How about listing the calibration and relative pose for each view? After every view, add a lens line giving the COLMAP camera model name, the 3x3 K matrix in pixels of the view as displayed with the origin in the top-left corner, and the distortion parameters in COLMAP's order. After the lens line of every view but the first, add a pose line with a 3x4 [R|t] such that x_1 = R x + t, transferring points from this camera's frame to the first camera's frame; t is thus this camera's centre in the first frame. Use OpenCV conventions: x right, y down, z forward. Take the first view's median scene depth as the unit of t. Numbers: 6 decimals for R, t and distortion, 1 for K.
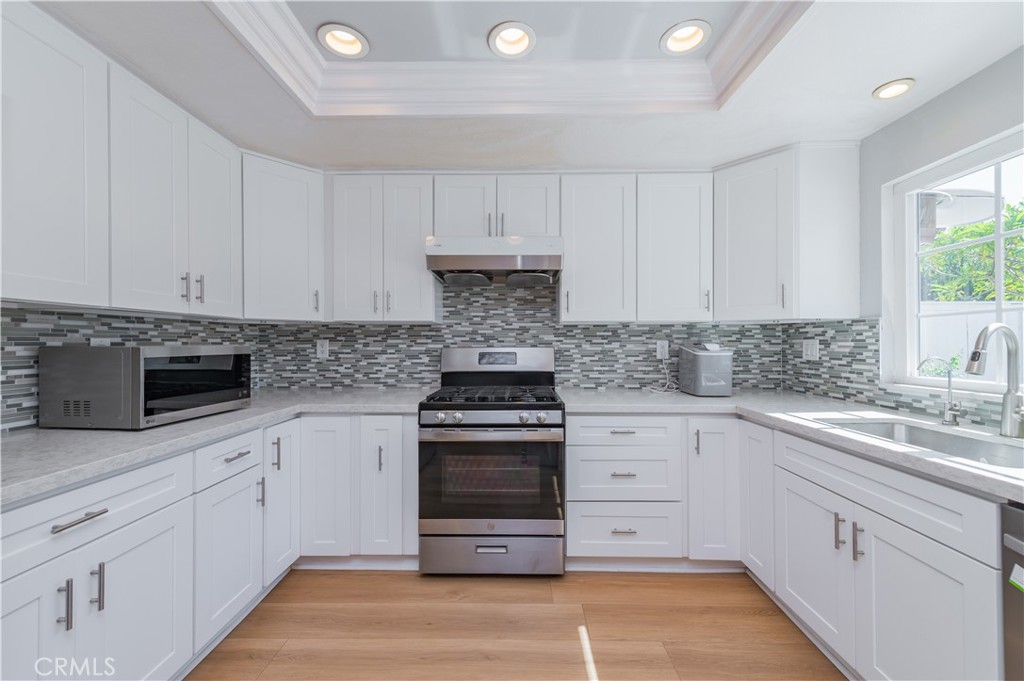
lens RADIAL K [[412.3, 0, 552.2], [0, 412.3, 344.4], [0, 0, 1]] dist [0.004093, 0.000332]
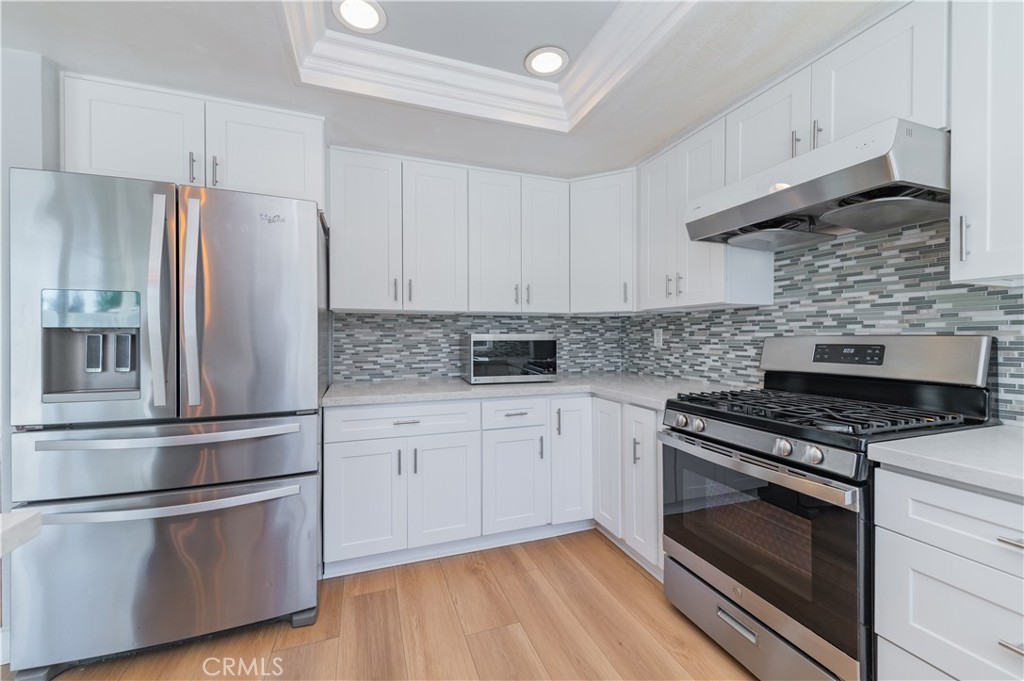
lens RADIAL K [[412.3, 0, 460.1], [0, 412.3, 337.0], [0, 0, 1]] dist [0.004093, 0.000332]
pose [[0.249002, 0.001989, -0.968501, 0.354364], [0.000660, 0.999997, 0.002223, 0.007473], [0.968503, -0.001193, 0.249000, 0.323173]]
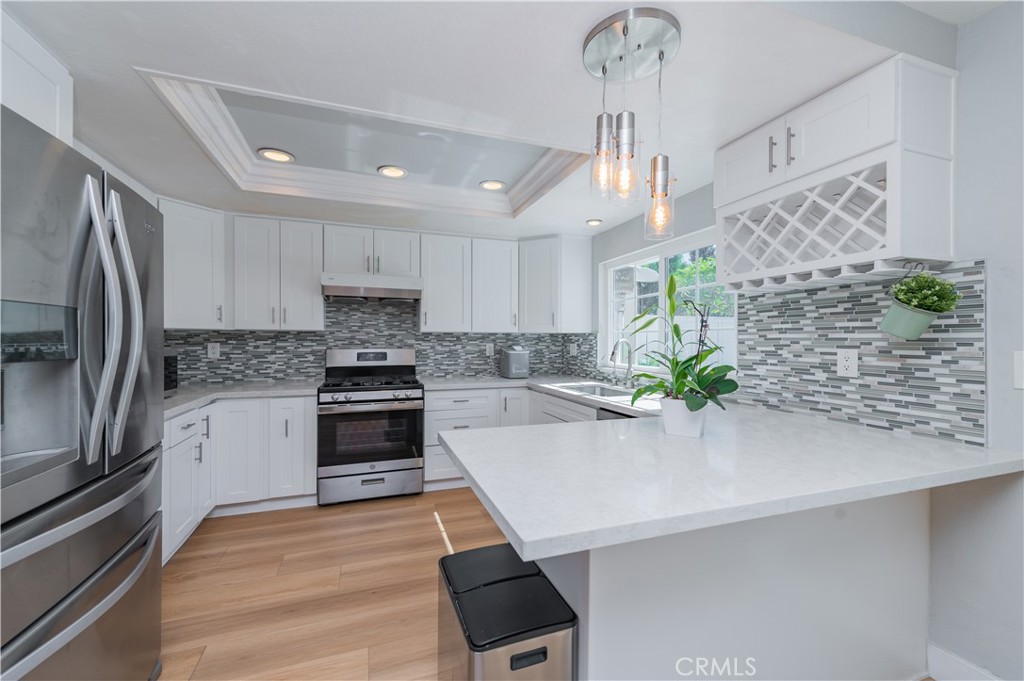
lens RADIAL K [[412.3, 0, 556.0], [0, 412.3, 338.0], [0, 0, 1]] dist [0.004093, 0.000332]
pose [[0.937869, 0.004227, 0.346963, -0.038020], [-0.001865, 0.999973, -0.007142, -0.022155], [-0.346984, 0.006051, 0.937852, -0.577080]]
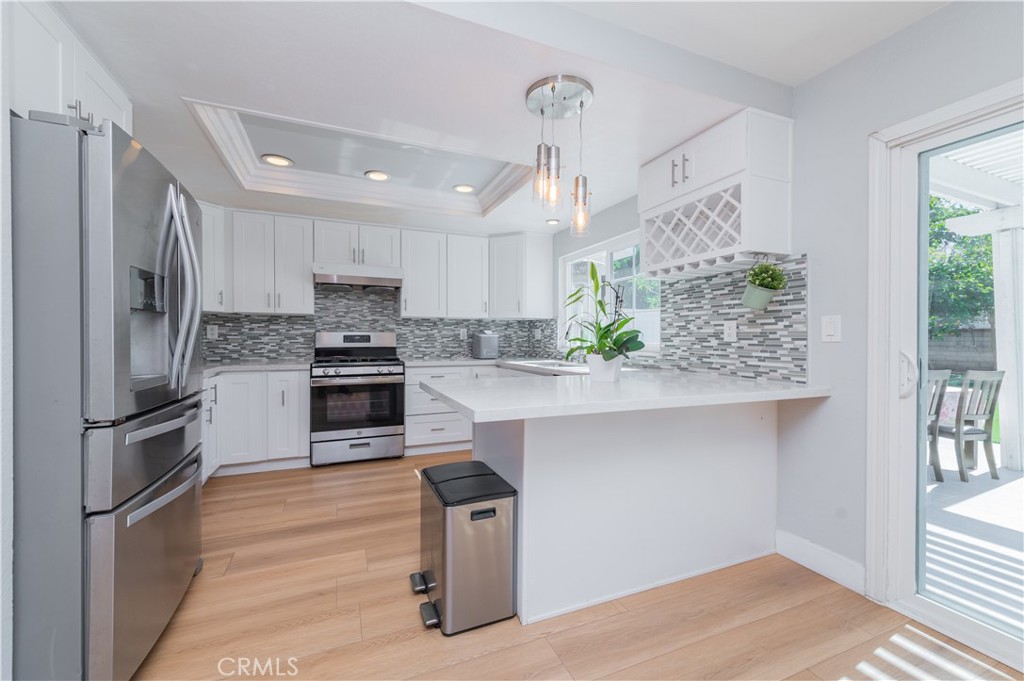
lens RADIAL K [[412.3, 0, 553.6], [0, 412.3, 340.8], [0, 0, 1]] dist [0.004093, 0.000332]
pose [[0.920030, 0.001702, 0.391844, -0.066950], [-0.003431, 0.999987, 0.003711, 0.036238], [-0.391833, -0.004759, 0.920024, -0.804046]]
